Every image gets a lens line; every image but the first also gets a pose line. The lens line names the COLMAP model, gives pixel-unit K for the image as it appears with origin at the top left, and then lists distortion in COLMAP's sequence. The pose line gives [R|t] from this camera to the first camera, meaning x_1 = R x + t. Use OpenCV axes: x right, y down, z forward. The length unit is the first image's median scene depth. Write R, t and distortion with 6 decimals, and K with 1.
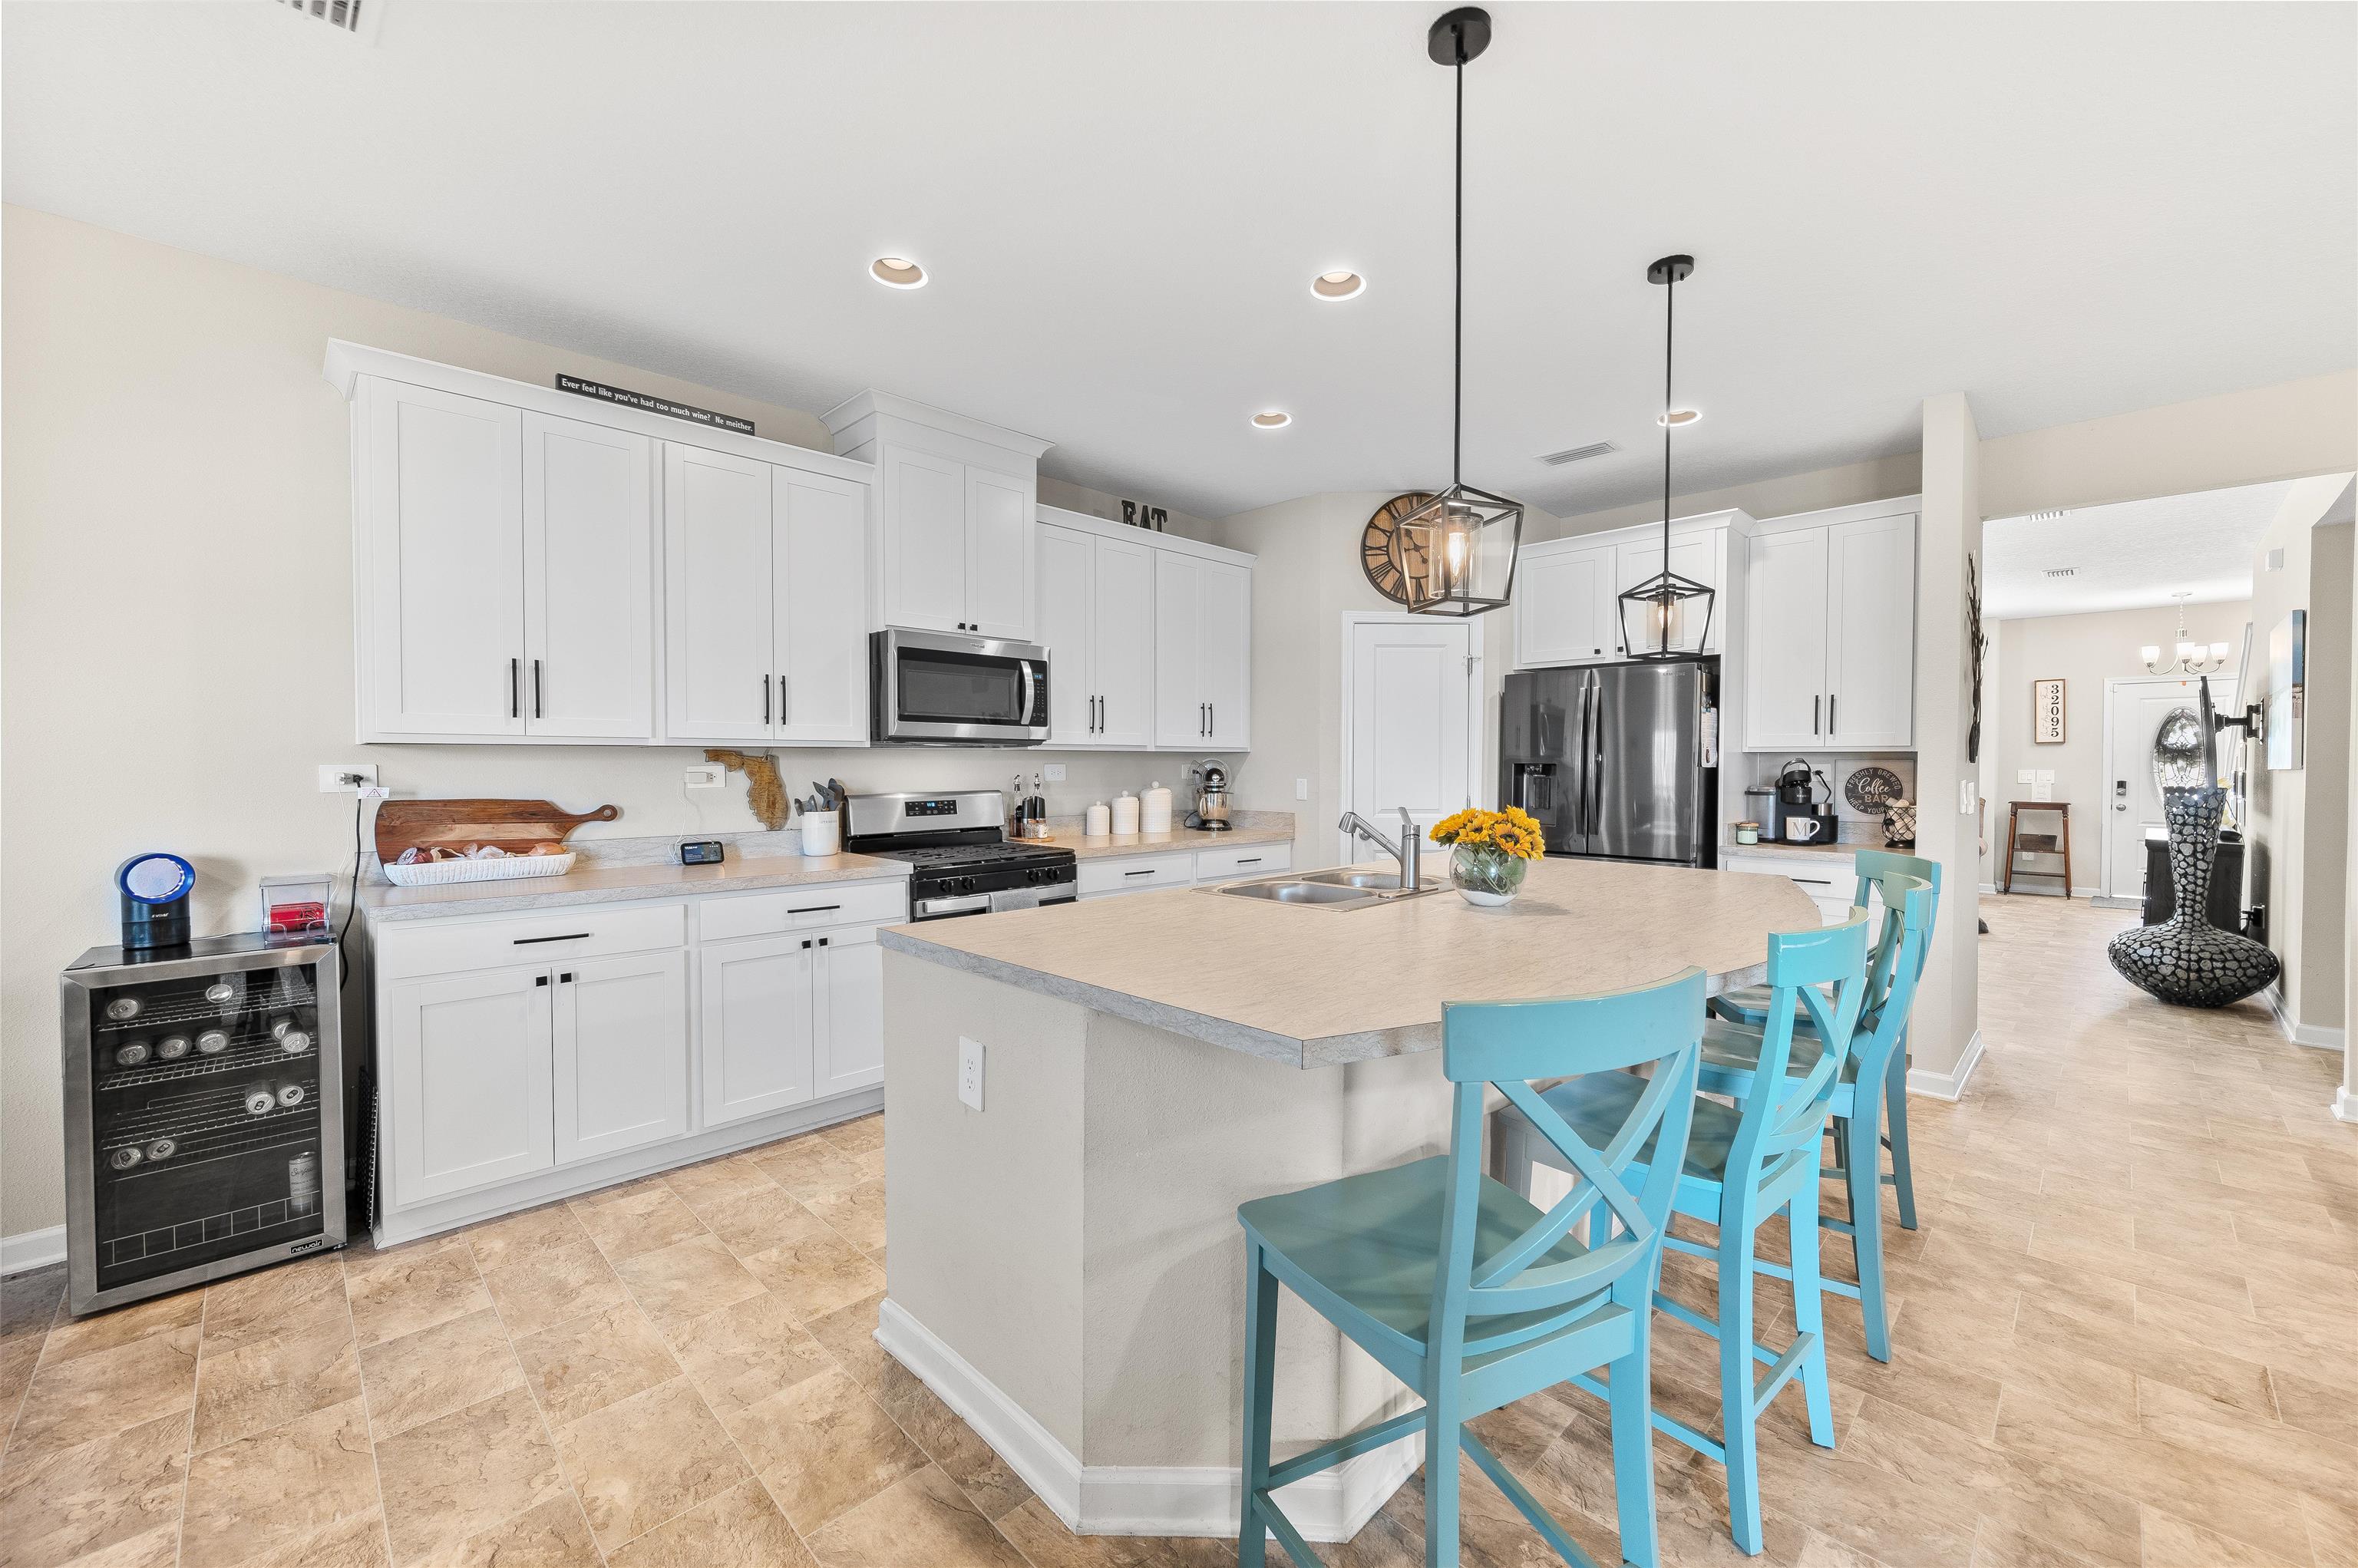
lens RADIAL K [[928.0, 0, 1181.9], [0, 928.0, 770.0], [0, 0, 1]] dist [-0.001402, 0.001119]
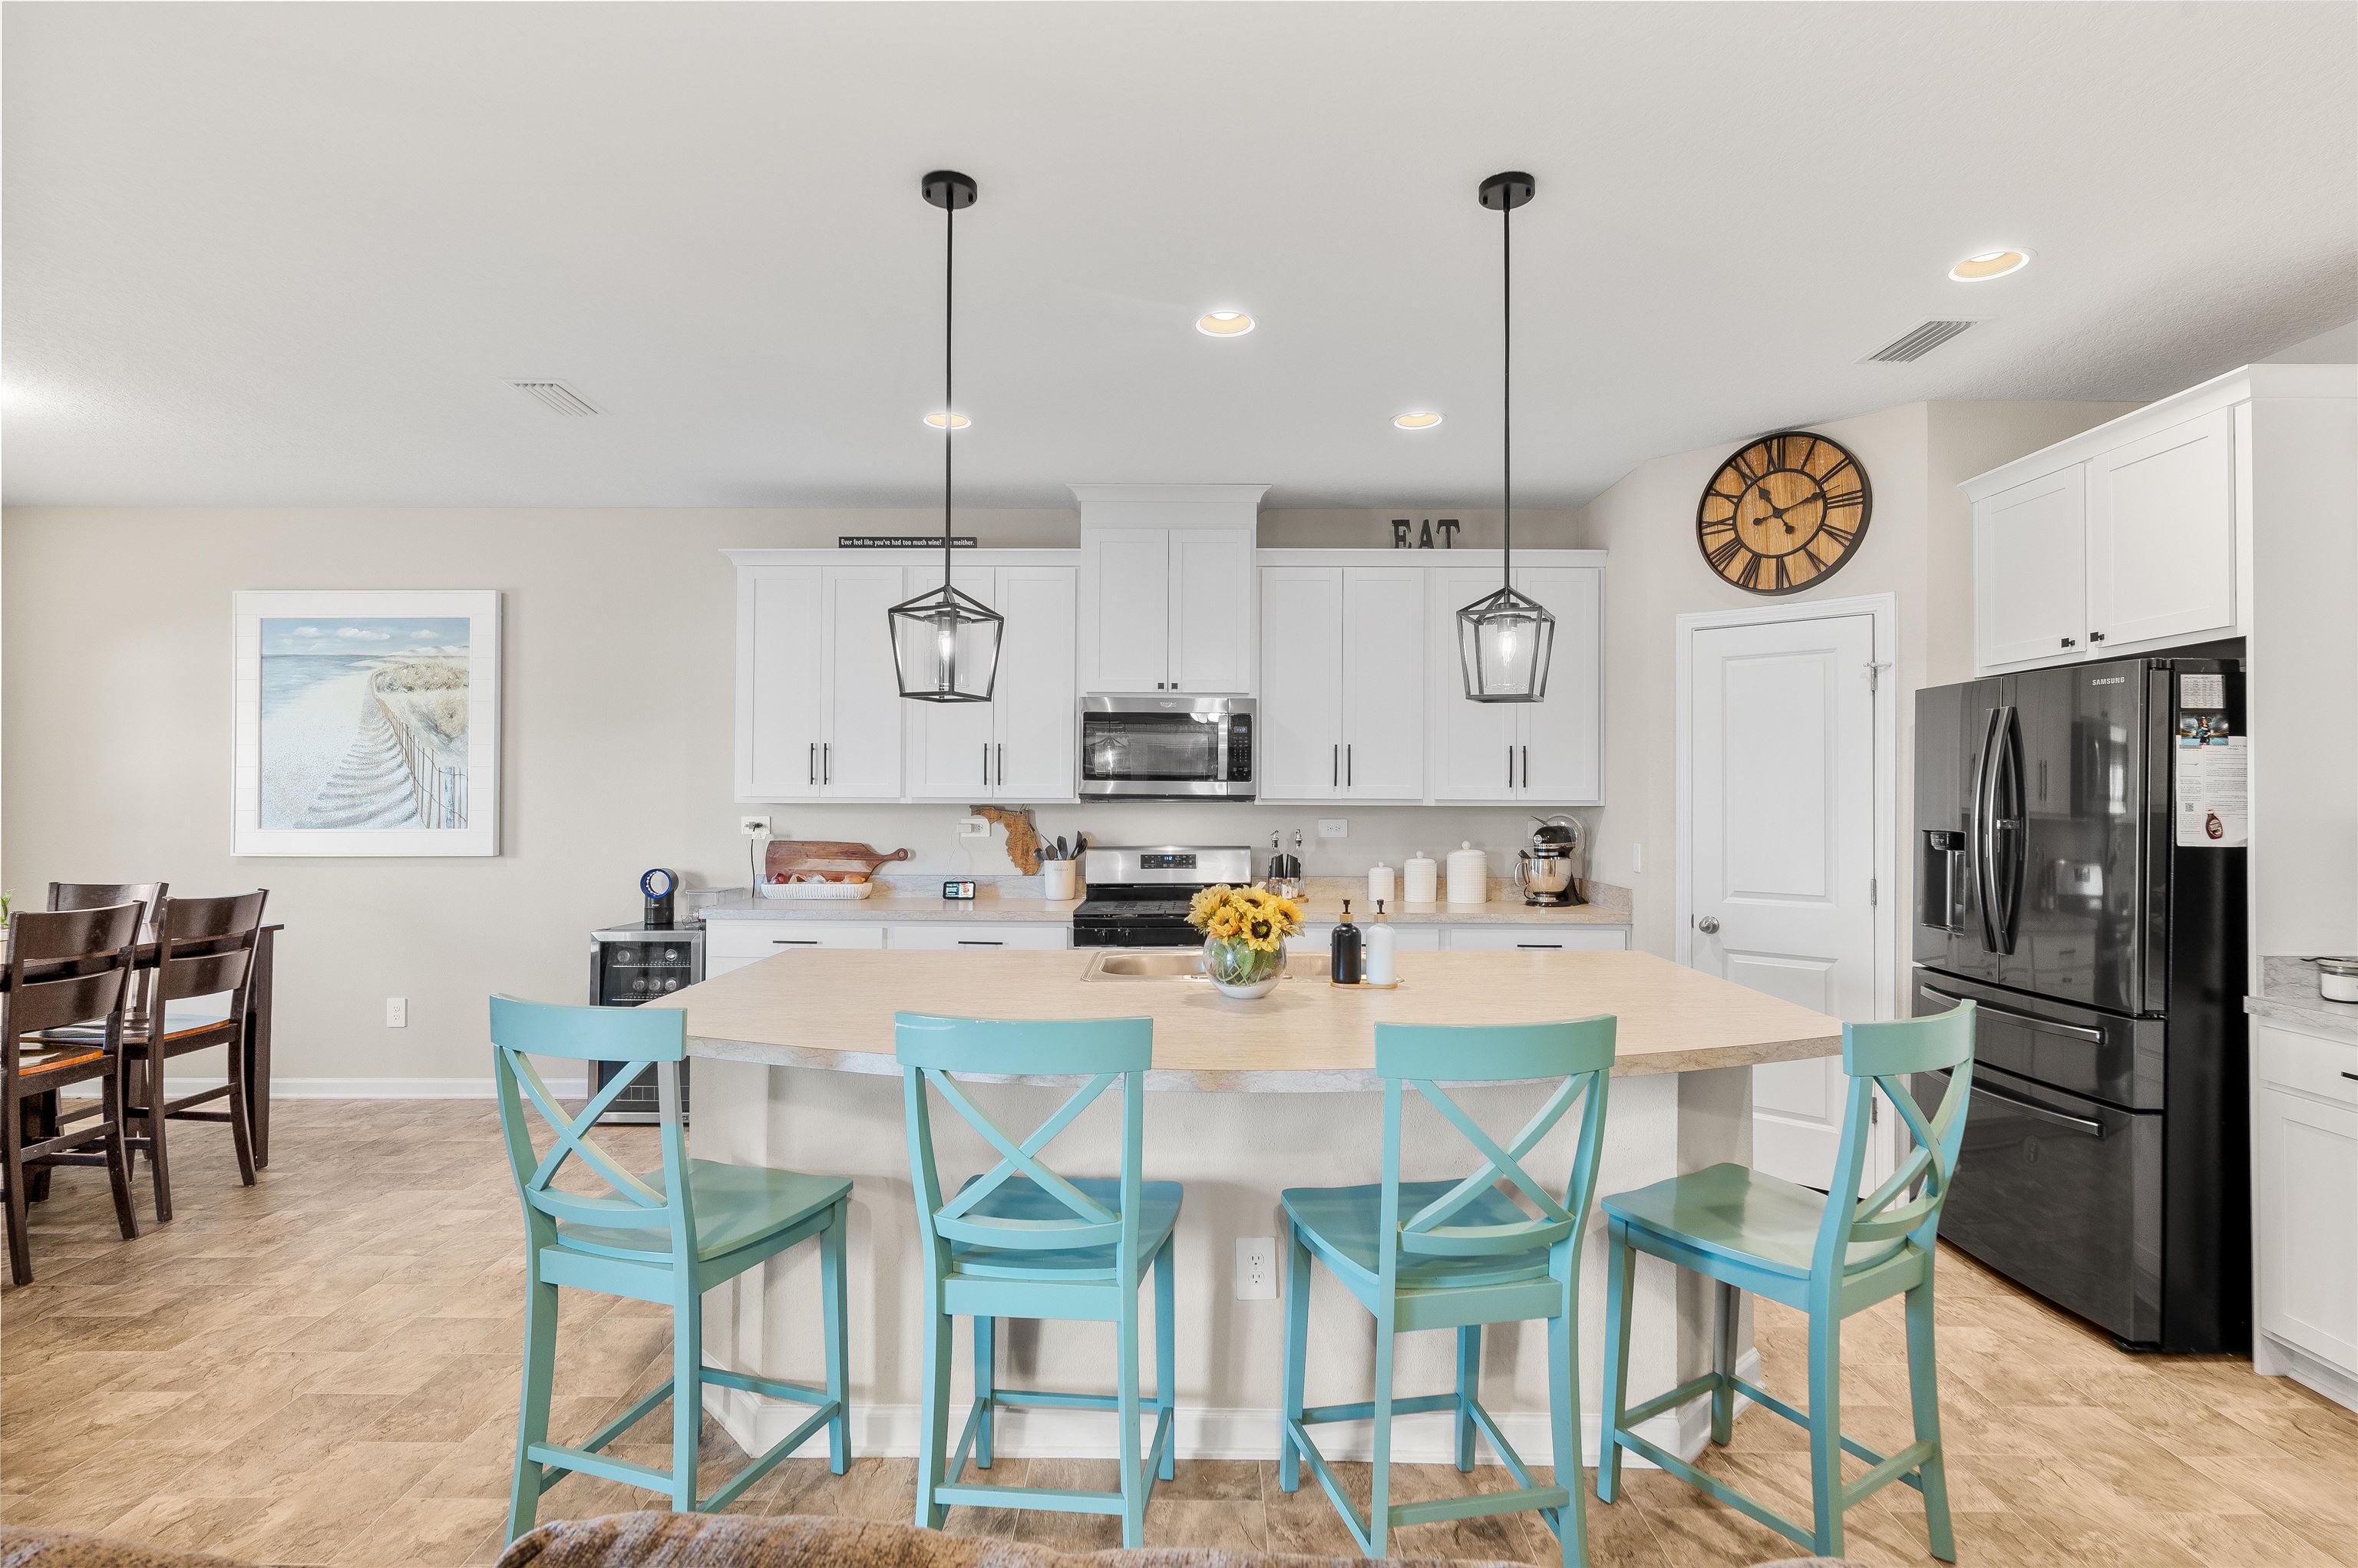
lens RADIAL K [[1136.0, 0, 1179.9], [0, 1136.0, 780.3], [0, 0, 1]] dist [-0.004076, 0.000200]
pose [[0.709565, -0.007582, -0.704599, 0.614180], [-0.009566, 0.999746, -0.020391, -0.022802], [0.704575, 0.021209, 0.709313, 0.111147]]
